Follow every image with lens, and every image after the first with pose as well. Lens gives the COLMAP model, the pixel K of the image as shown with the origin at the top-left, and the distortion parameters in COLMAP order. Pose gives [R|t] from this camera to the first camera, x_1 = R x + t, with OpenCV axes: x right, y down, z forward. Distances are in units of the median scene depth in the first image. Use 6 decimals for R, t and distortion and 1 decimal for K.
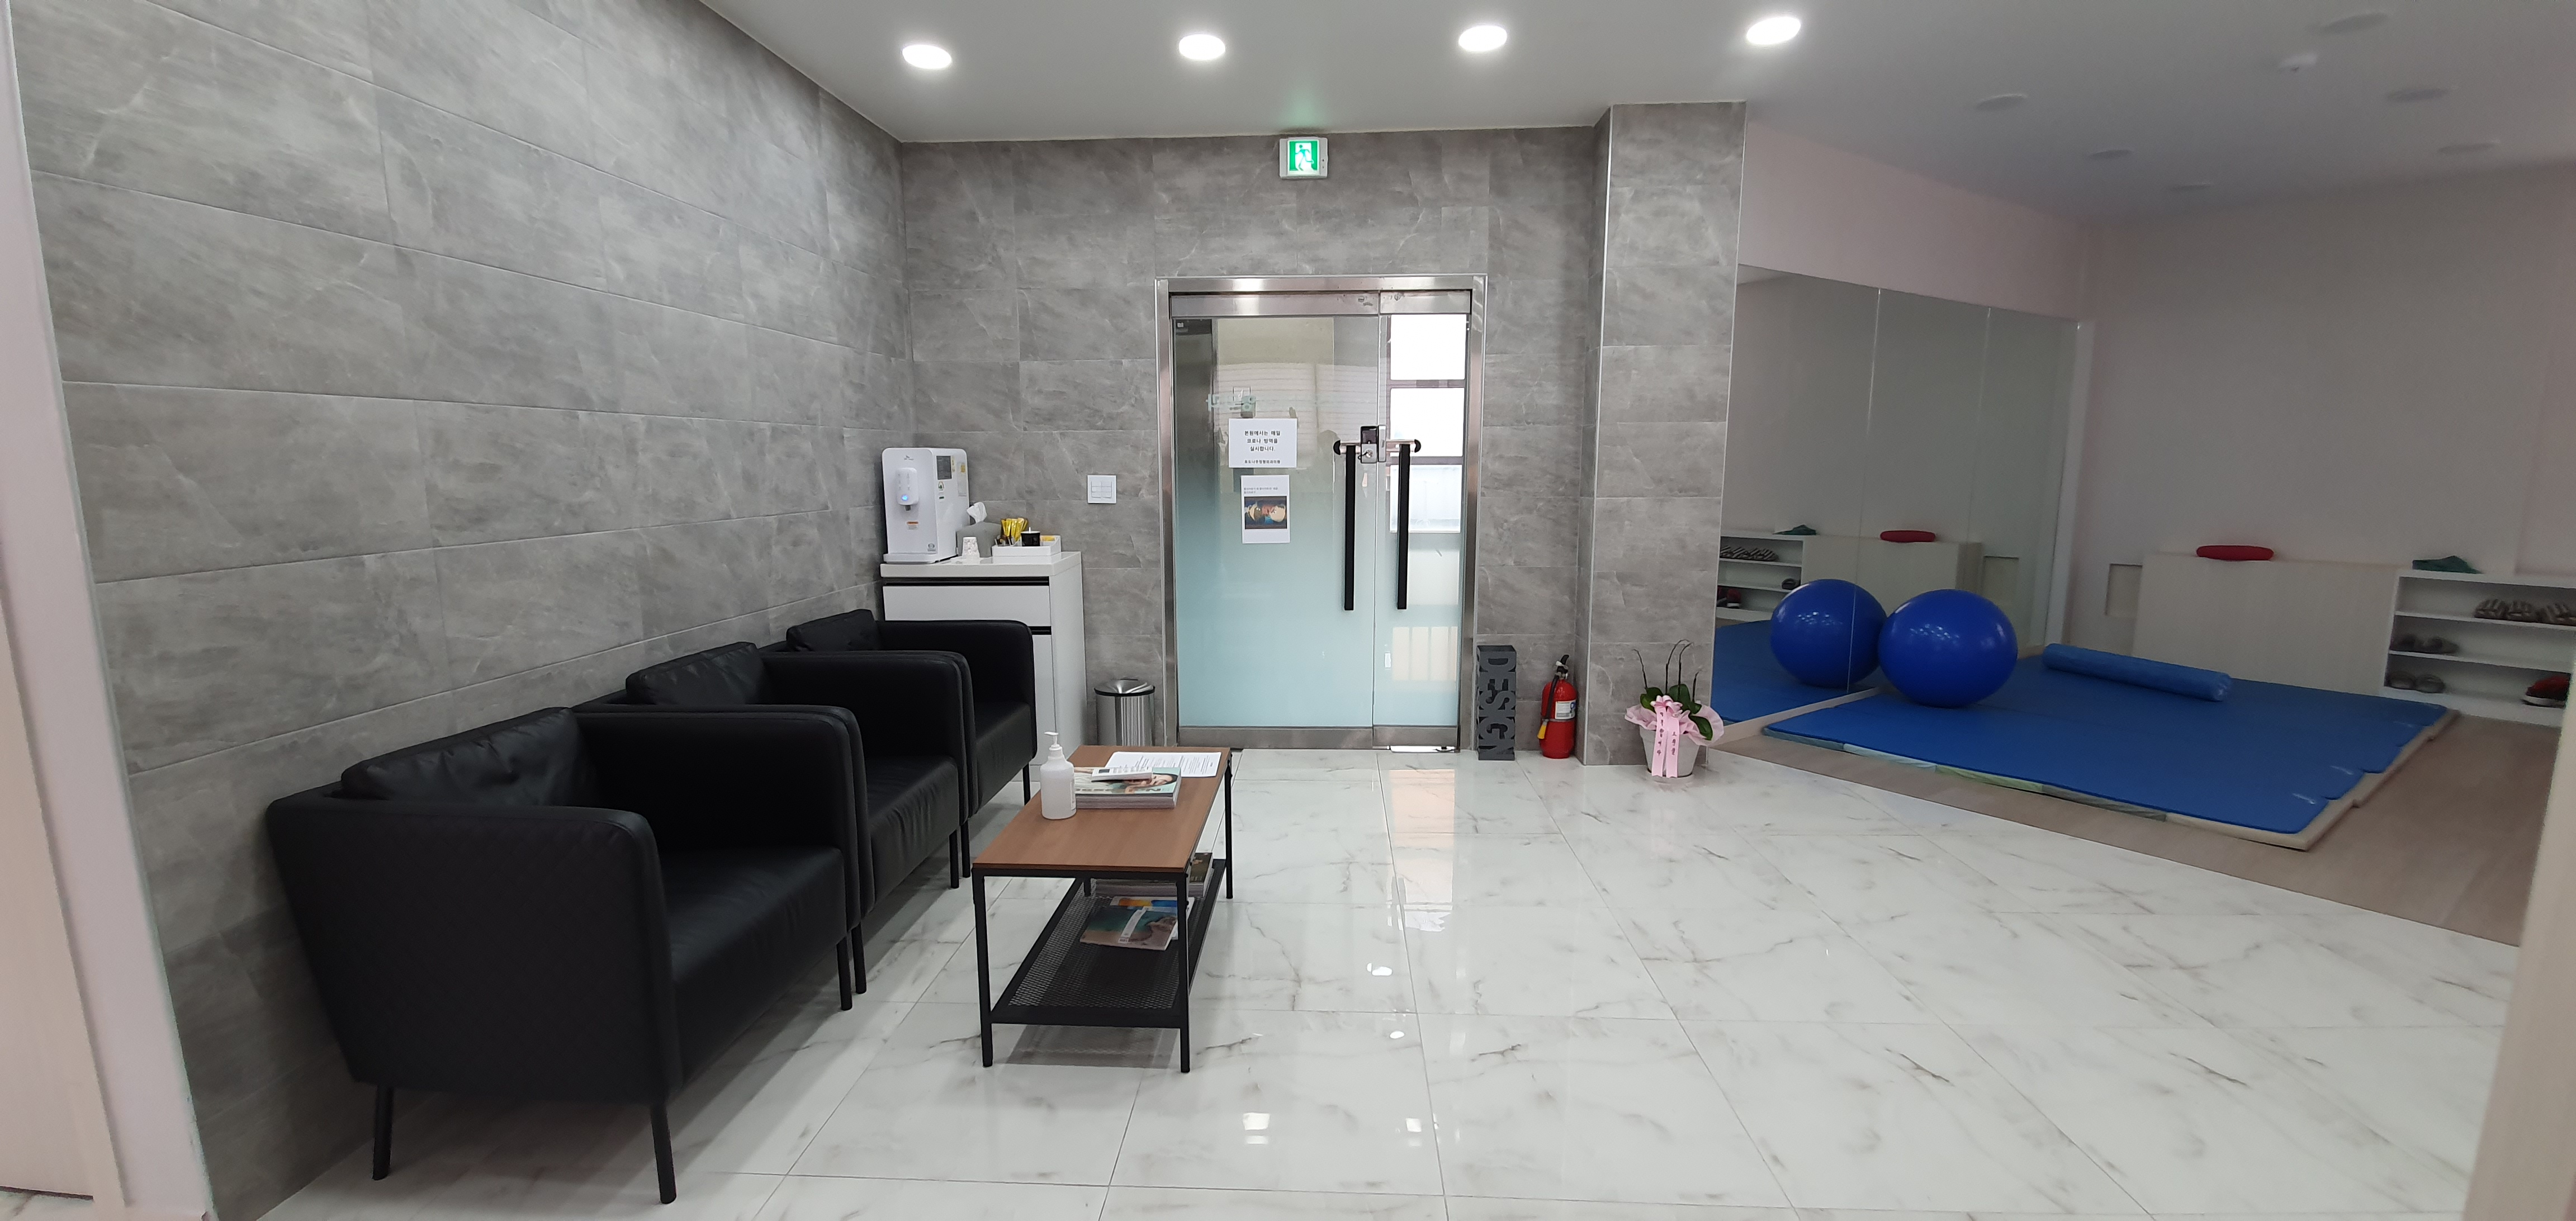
lens RADIAL K [[991.4, 0, 1275.6], [0, 991.4, 626.0], [0, 0, 1]] dist [-0.030129, -0.001133]
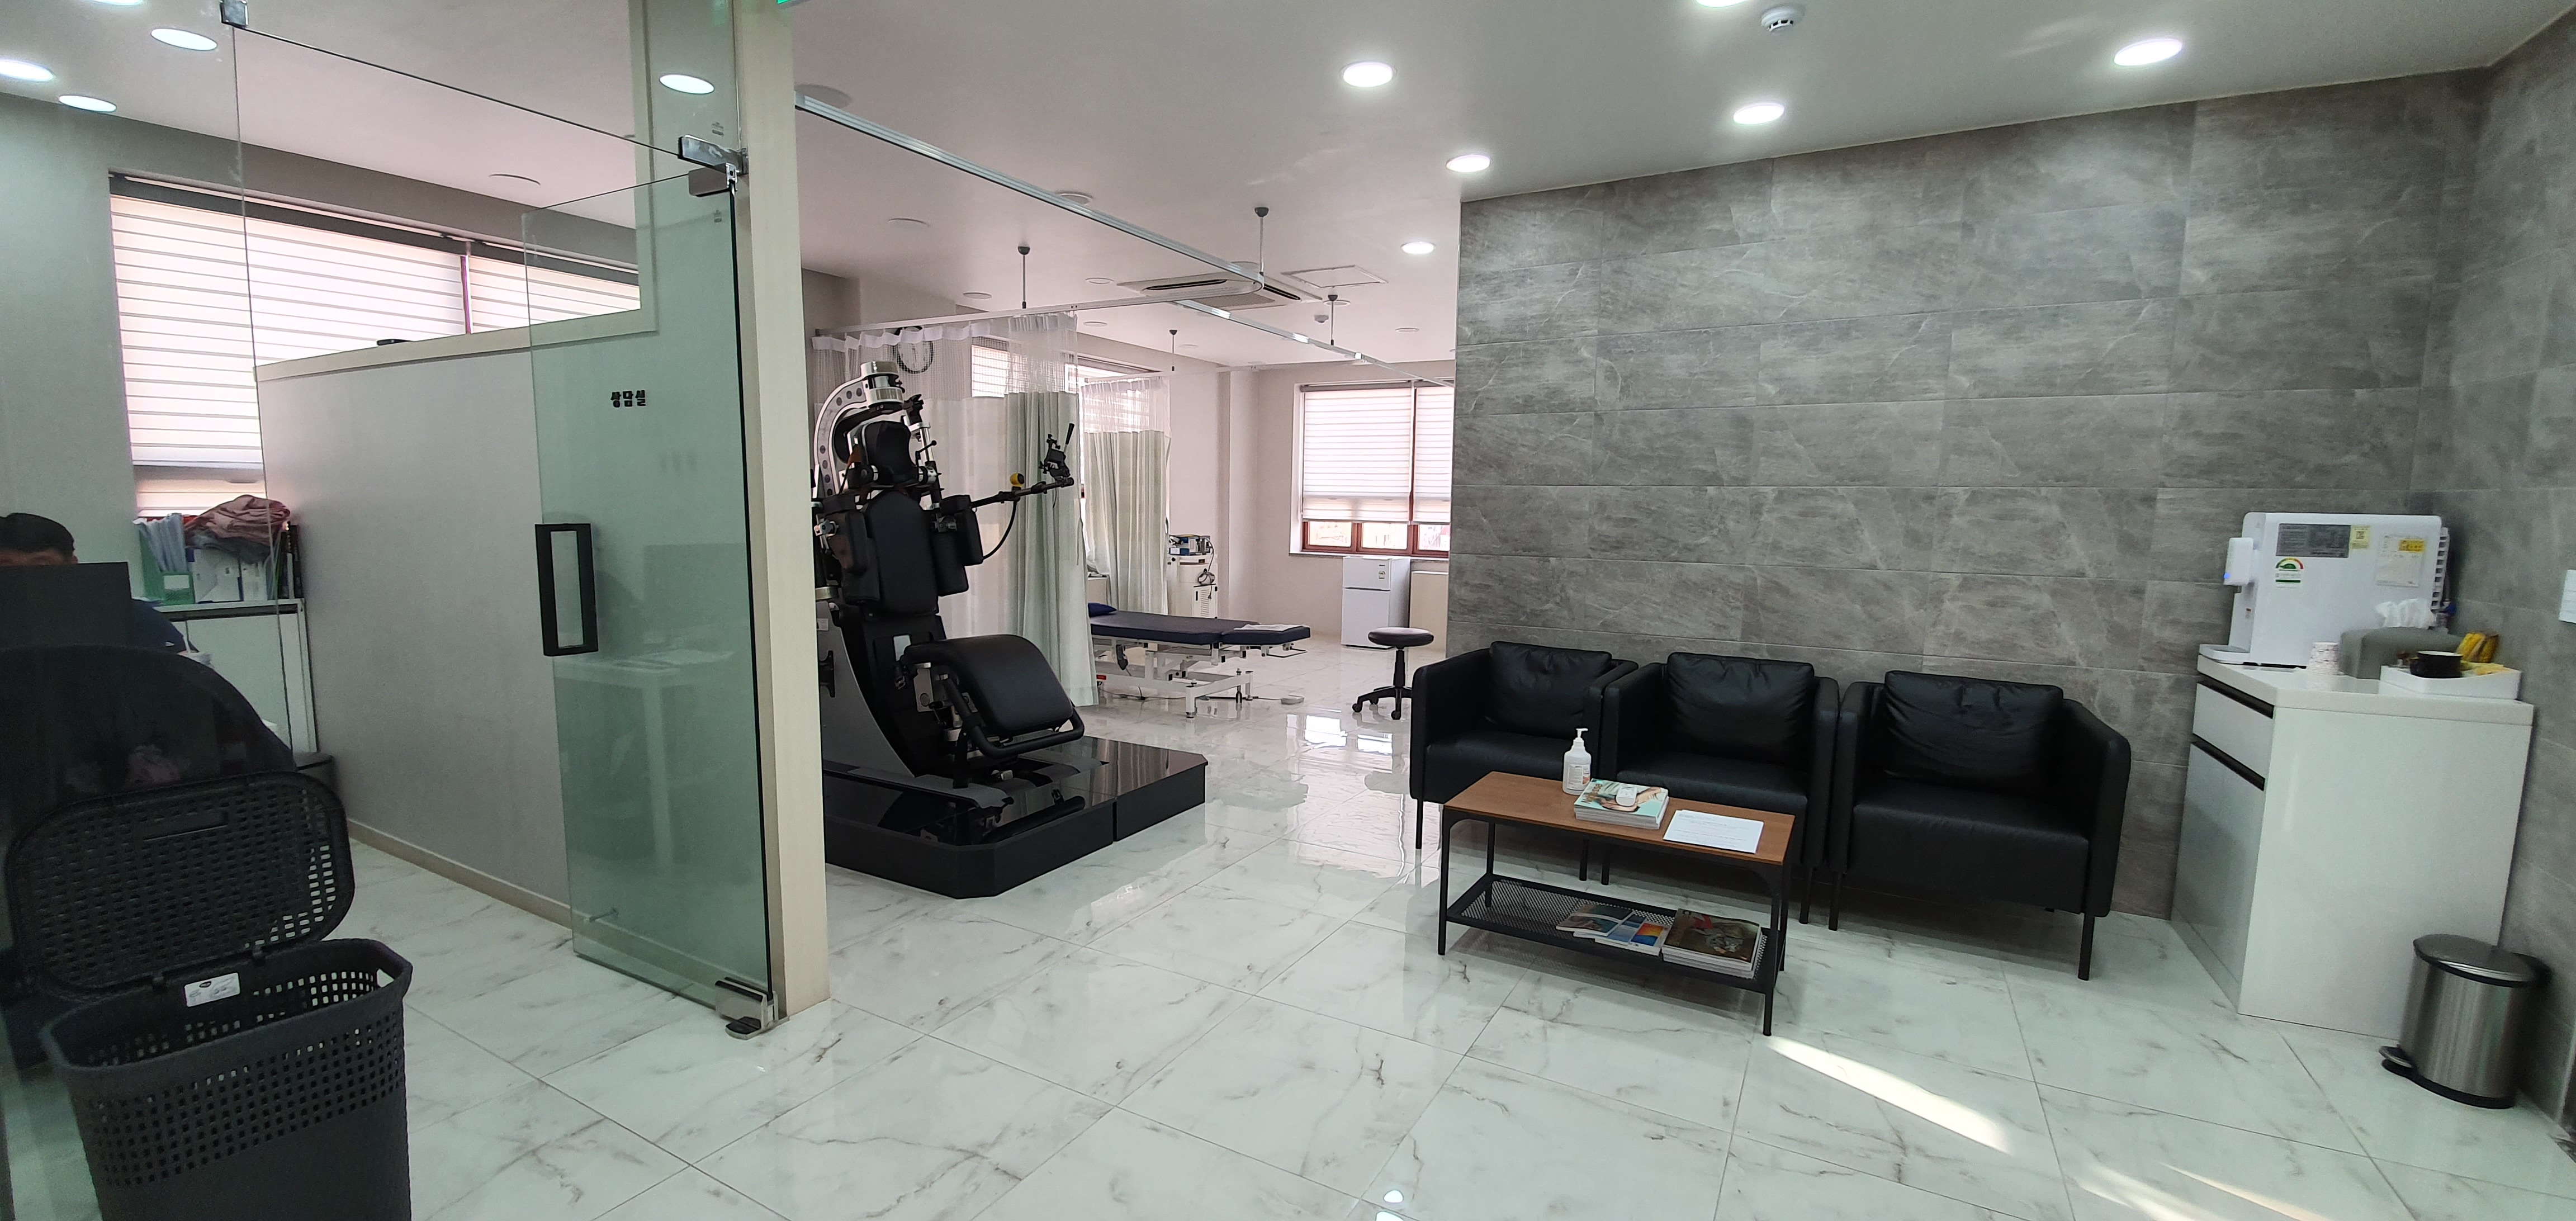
lens RADIAL K [[991.4, 0, 1278.9], [0, 991.4, 606.1], [0, 0, 1]] dist [-0.030129, -0.001133]
pose [[-0.430254, 0.098542, -0.897313, 1.001011], [-0.152947, 0.971695, 0.180047, -0.204251], [0.889657, 0.214707, -0.403003, 1.020558]]
